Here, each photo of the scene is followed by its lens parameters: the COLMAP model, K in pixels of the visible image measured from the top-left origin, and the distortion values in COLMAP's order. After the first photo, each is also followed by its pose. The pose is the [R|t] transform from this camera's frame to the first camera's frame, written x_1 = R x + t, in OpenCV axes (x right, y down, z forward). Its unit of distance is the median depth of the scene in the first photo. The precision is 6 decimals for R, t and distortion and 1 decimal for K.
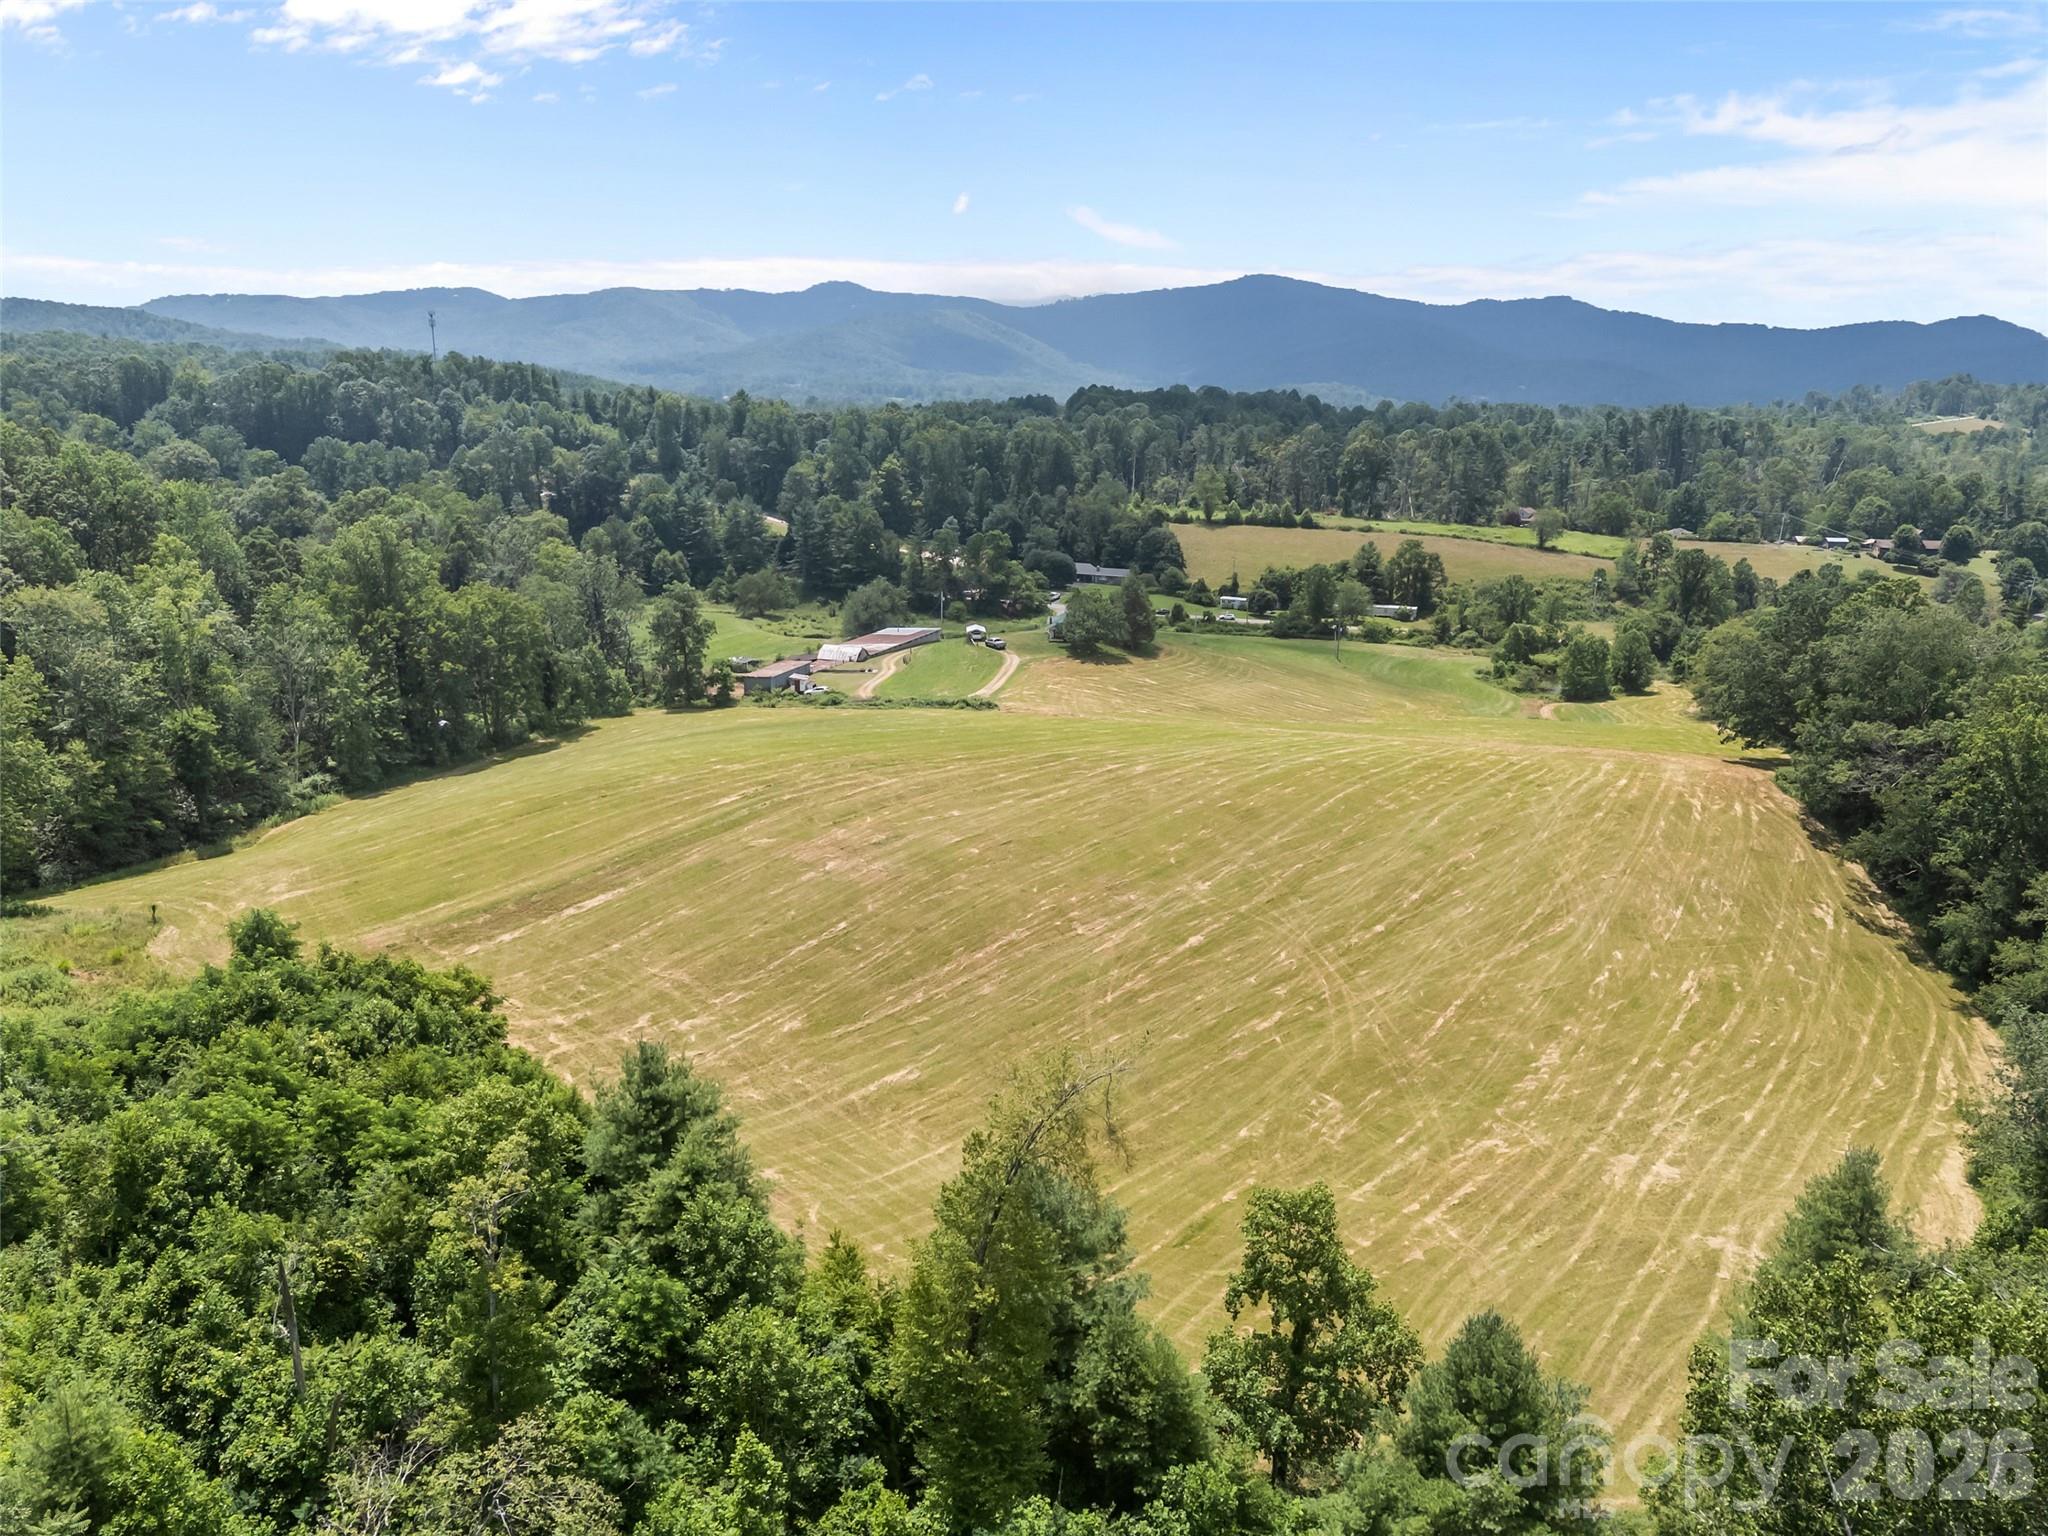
lens RADIAL K [[1498.6, 0, 1017.4], [0, 1498.6, 782.3], [0, 0, 1]] dist [0.060976, -0.055803]
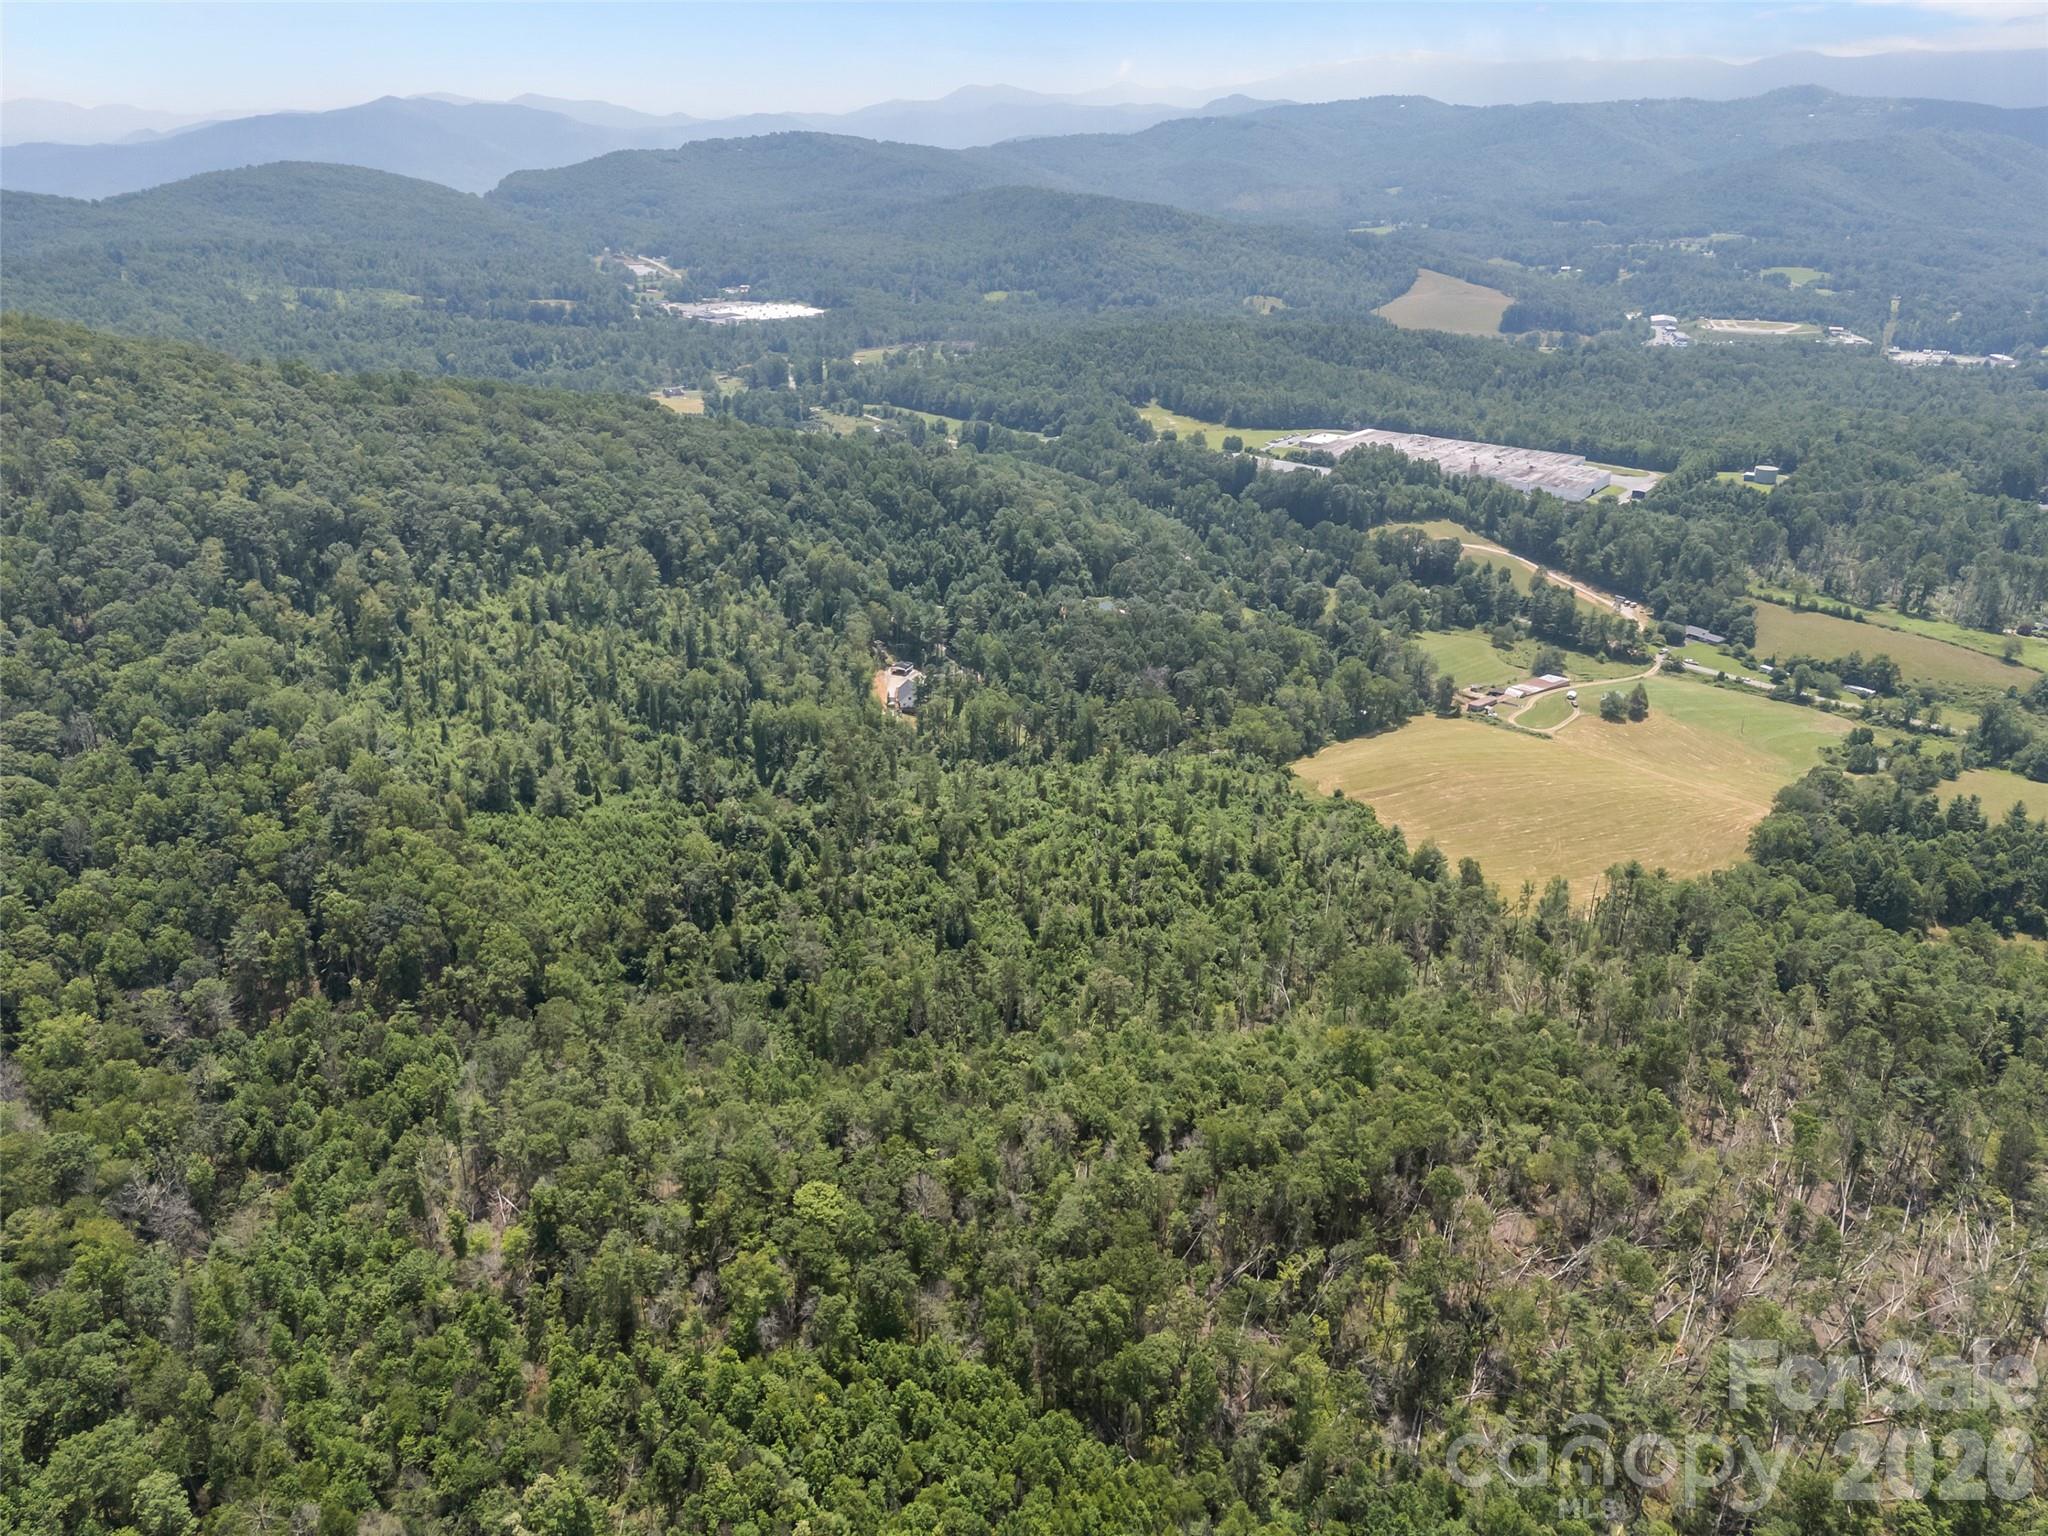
lens RADIAL K [[1498.6, 0, 1017.4], [0, 1498.6, 782.3], [0, 0, 1]] dist [0.060976, -0.055803]
pose [[0.844448, 0.213159, -0.491397, 0.576257], [-0.139602, 0.973284, 0.182292, -0.363293], [0.517126, -0.085336, 0.851645, -2.033232]]
